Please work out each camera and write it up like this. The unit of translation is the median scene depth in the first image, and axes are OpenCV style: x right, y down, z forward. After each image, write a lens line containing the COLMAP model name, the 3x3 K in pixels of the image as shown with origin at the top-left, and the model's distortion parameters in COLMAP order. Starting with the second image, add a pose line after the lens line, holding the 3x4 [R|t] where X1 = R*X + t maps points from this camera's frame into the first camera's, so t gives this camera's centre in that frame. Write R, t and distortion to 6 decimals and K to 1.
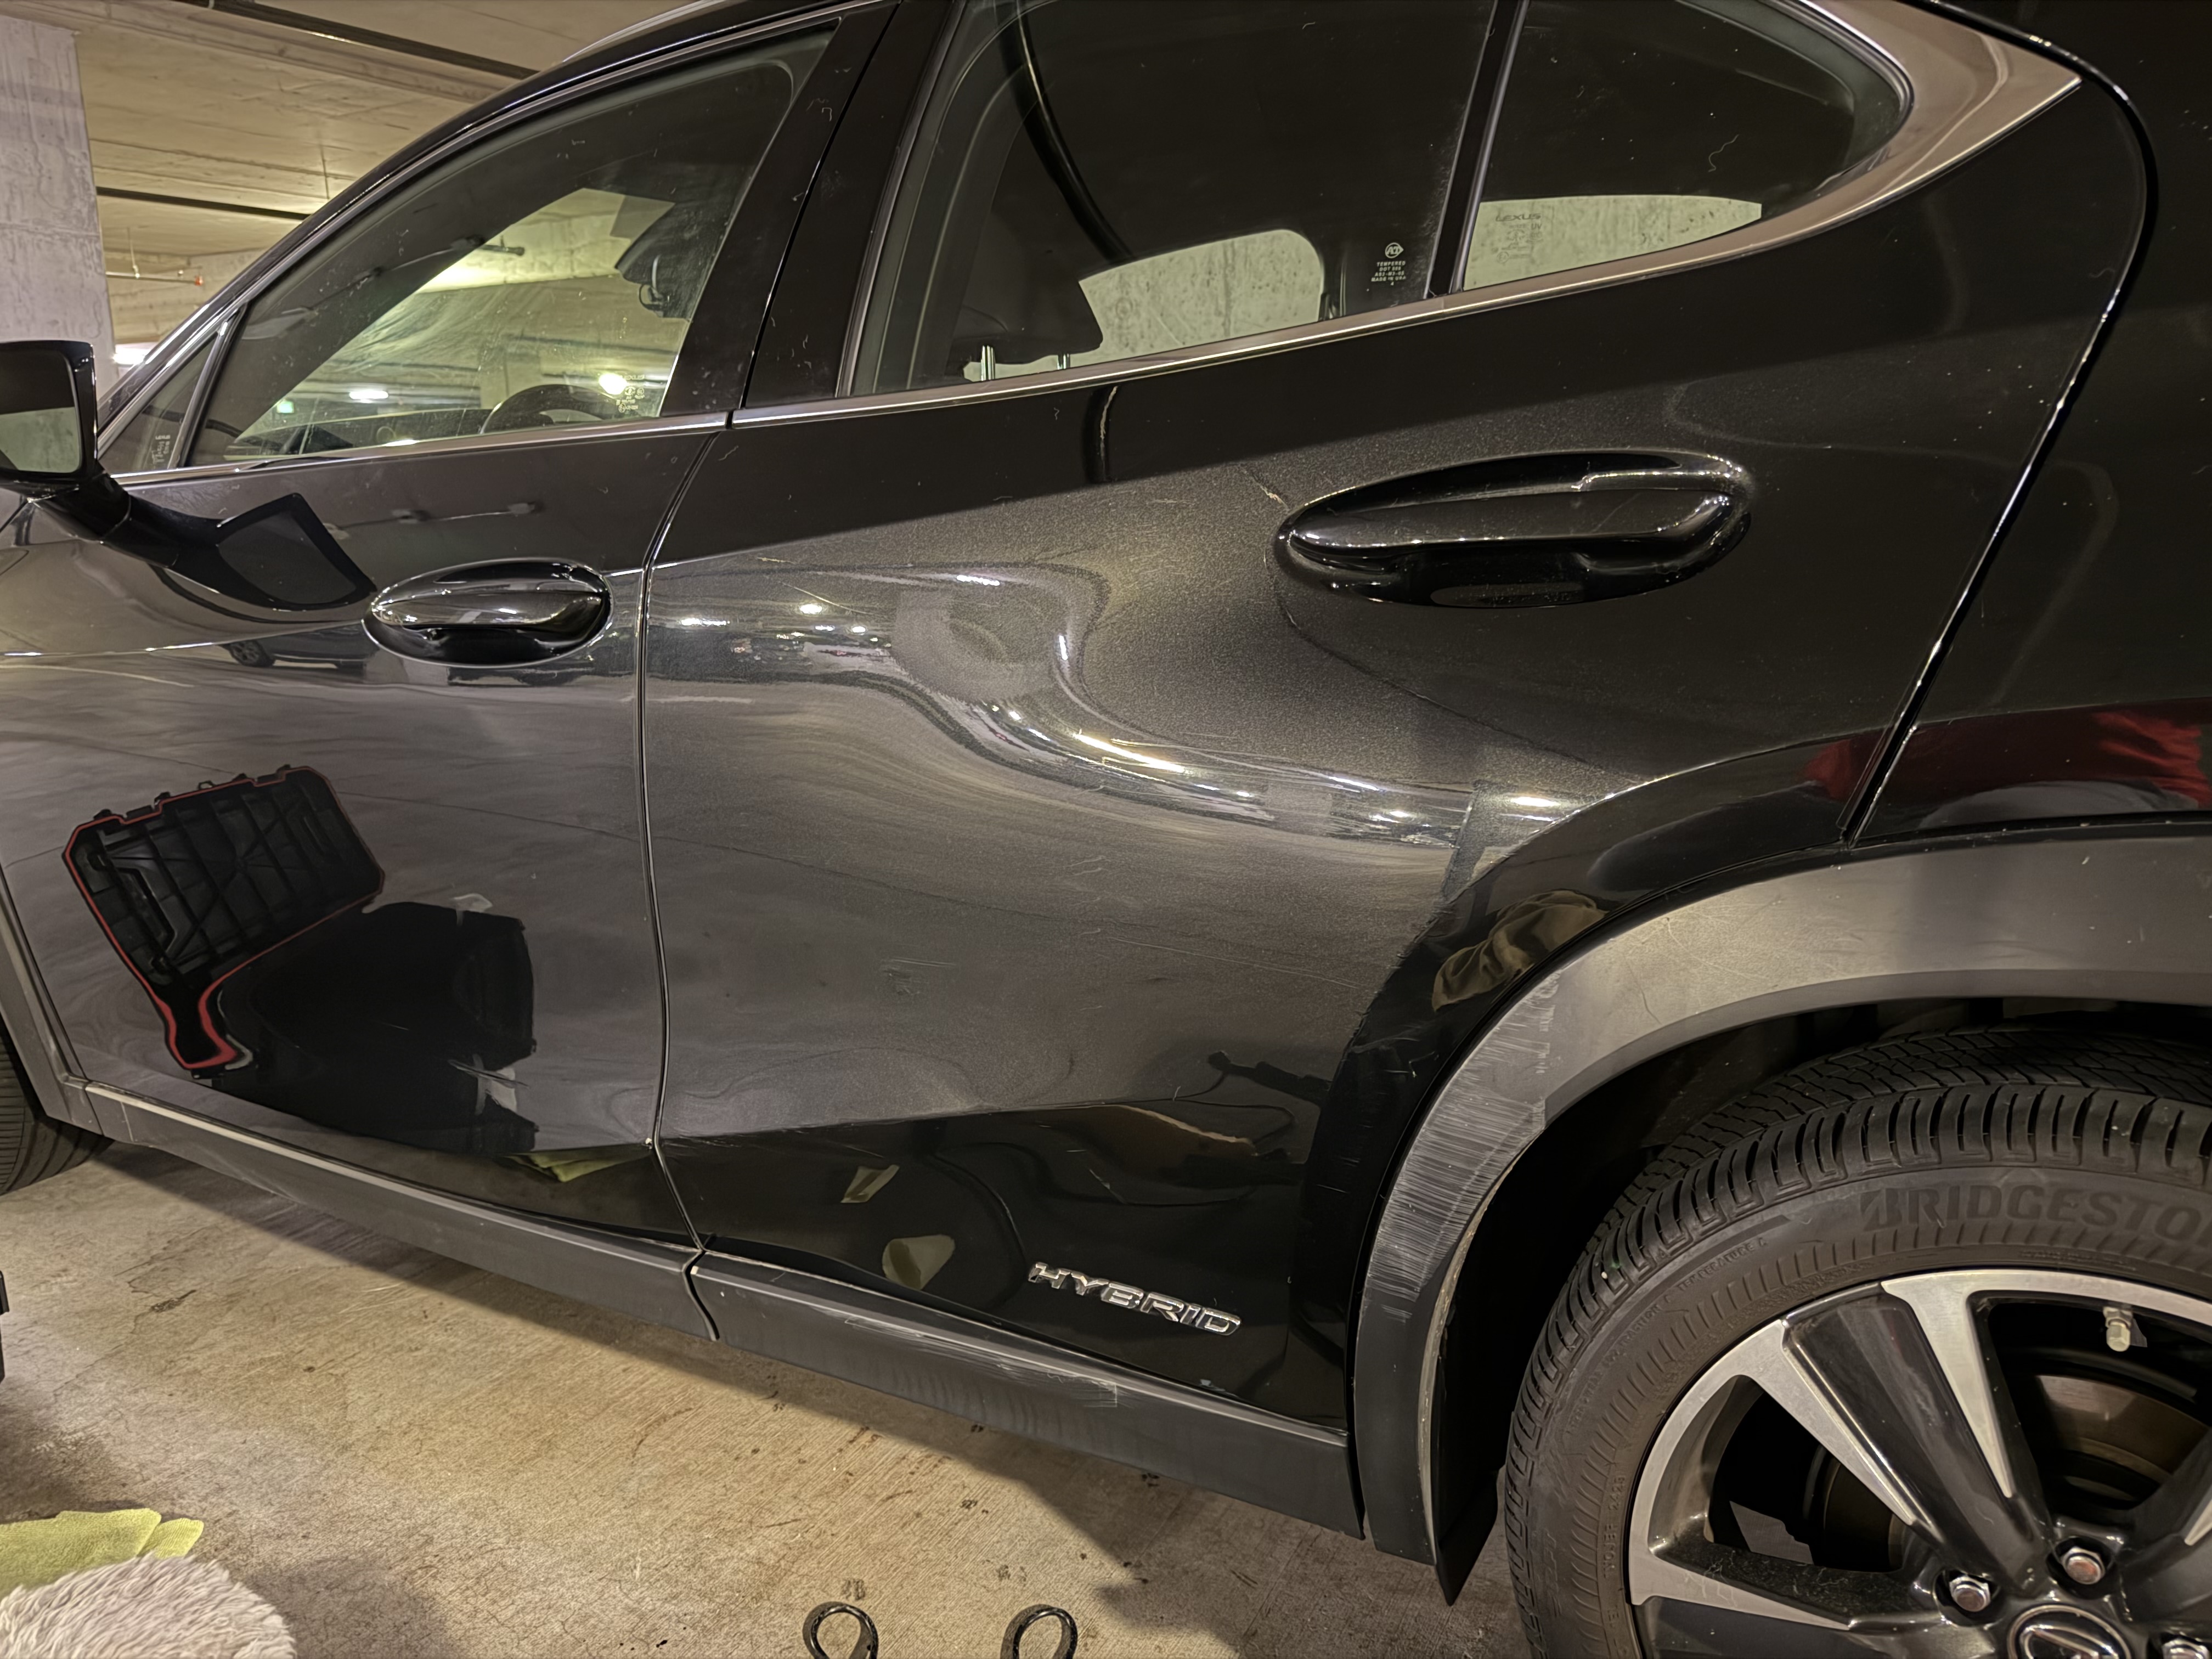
lens RADIAL K [[1541.0, 0, 1103.4], [0, 1541.0, 822.3], [0, 0, 1]] dist [-0.006482, -0.003413]
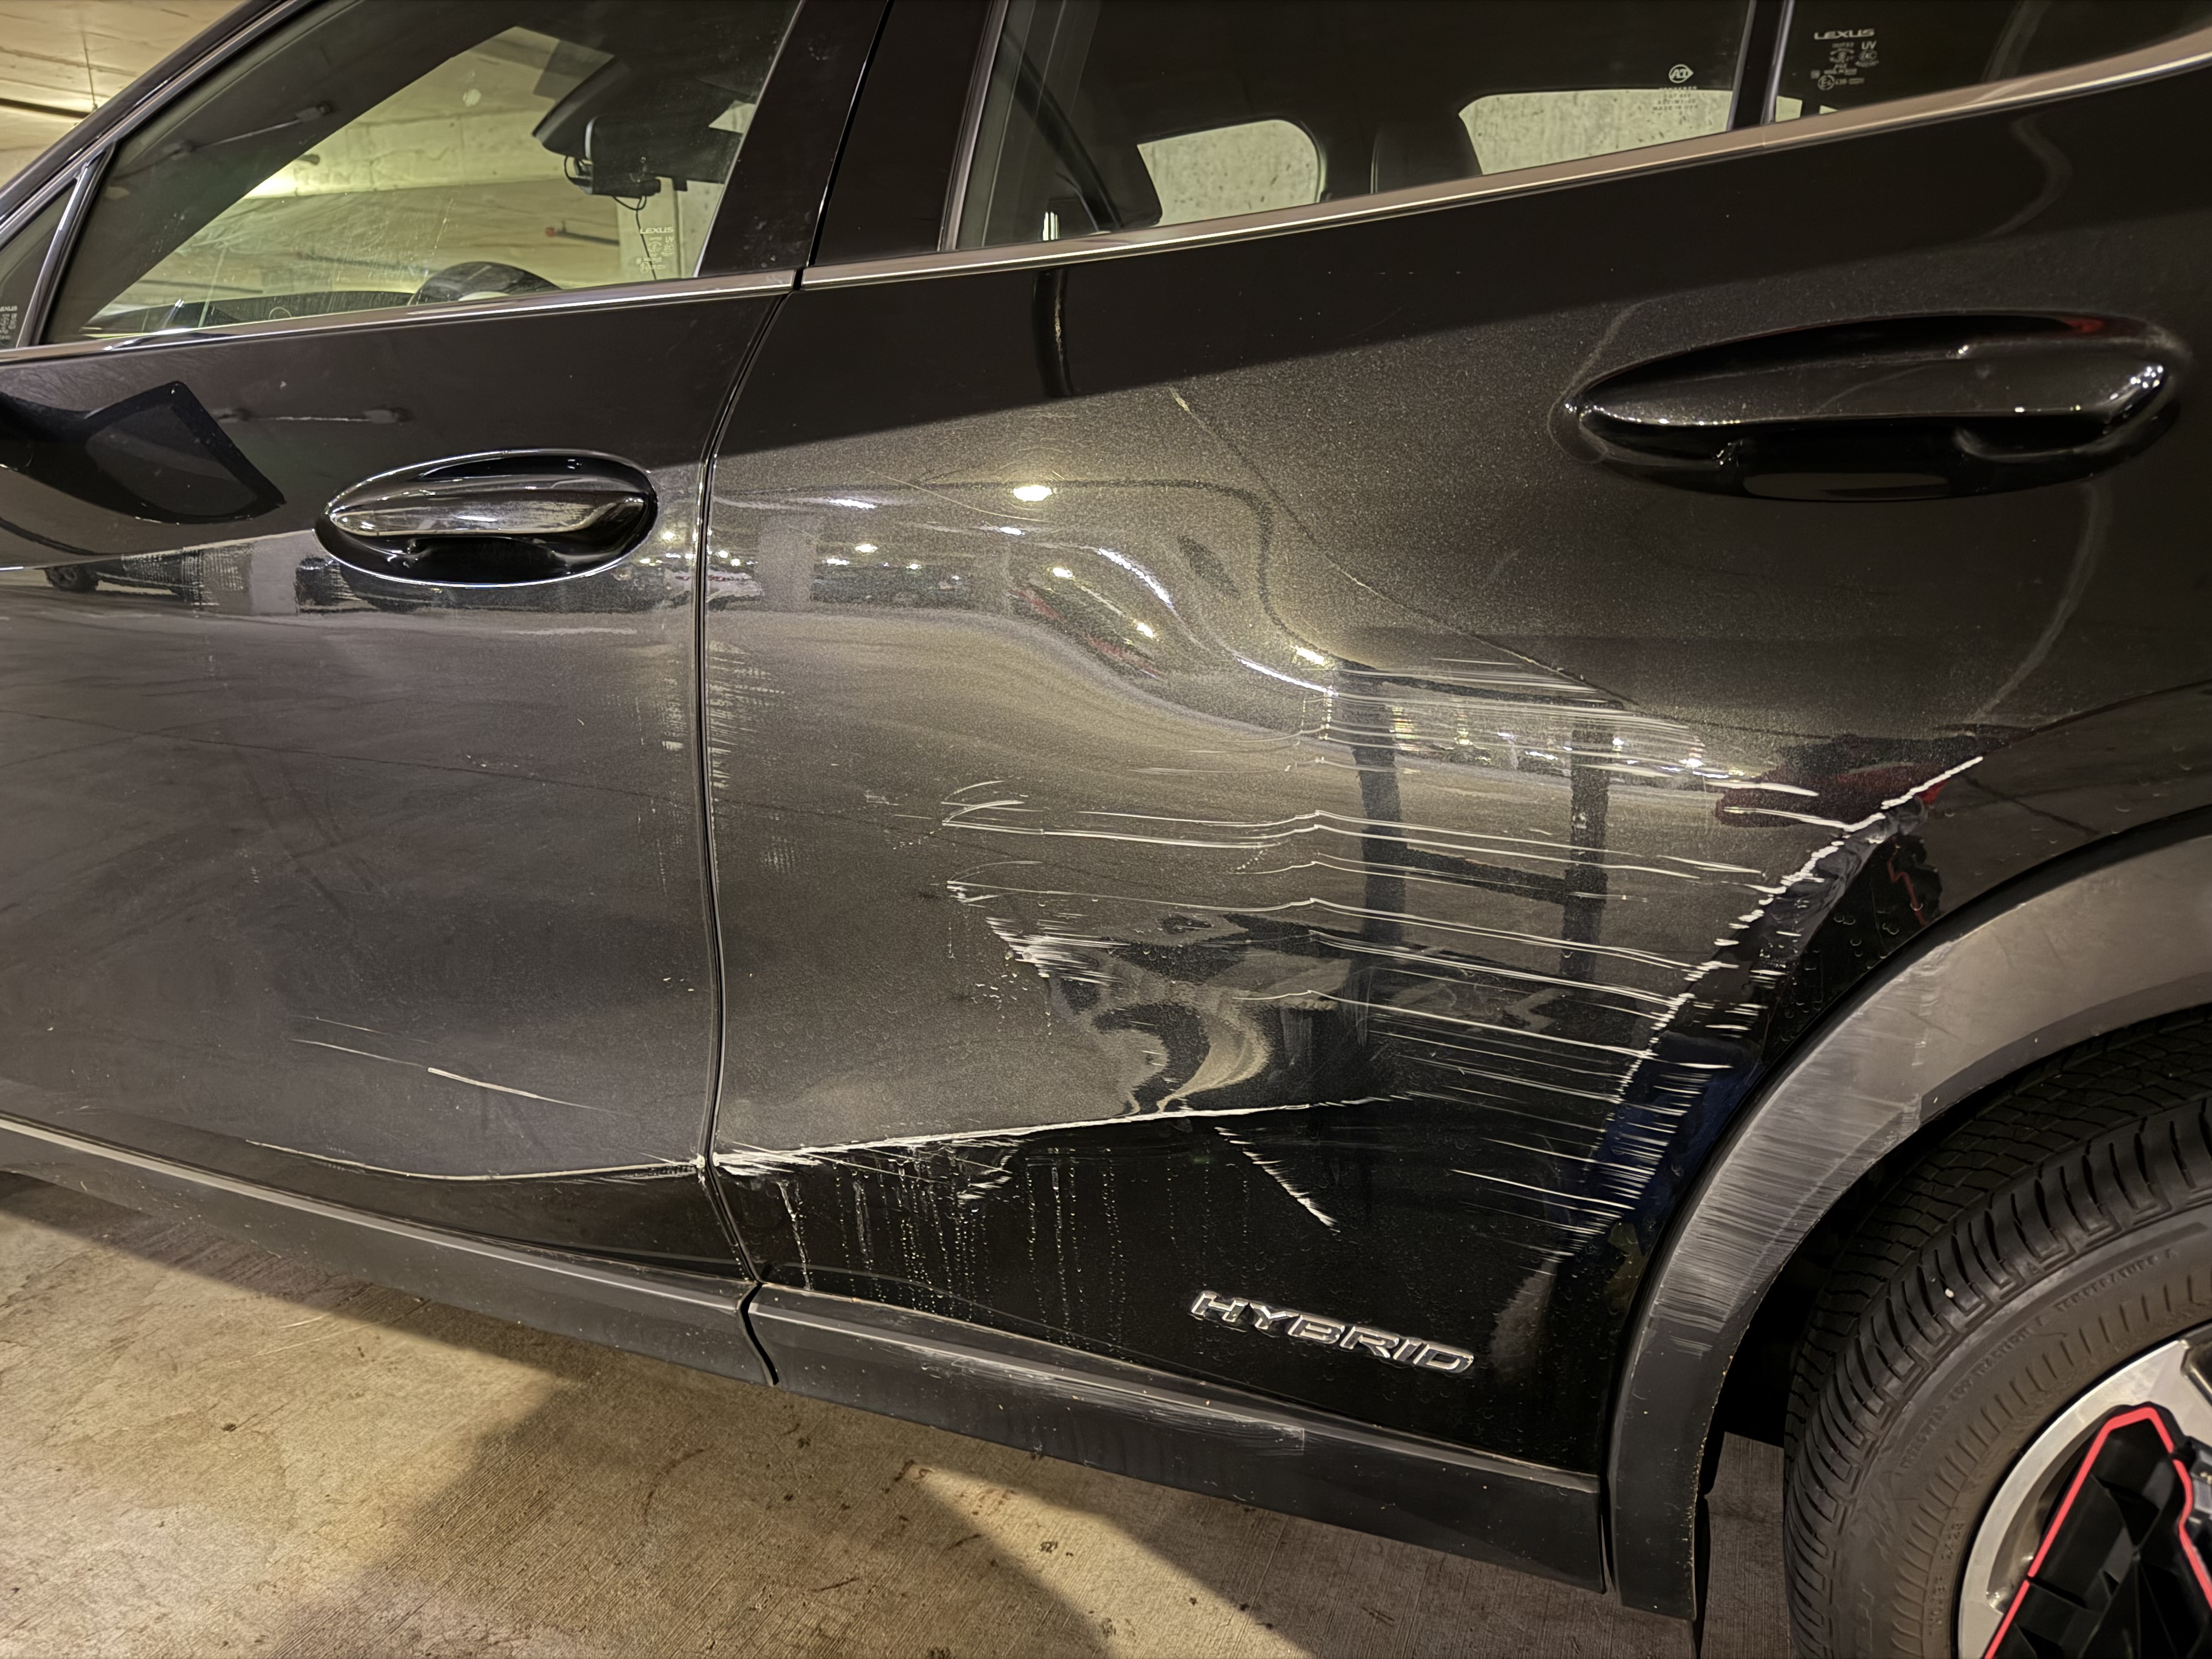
lens RADIAL K [[1541.0, 0, 1105.0], [0, 1541.0, 829.0], [0, 0, 1]] dist [-0.006482, -0.003413]
pose [[0.993573, -0.015896, 0.112073, -0.154481], [0.011570, 0.999166, 0.039149, -0.001590], [-0.112602, -0.037601, 0.992928, 0.143347]]
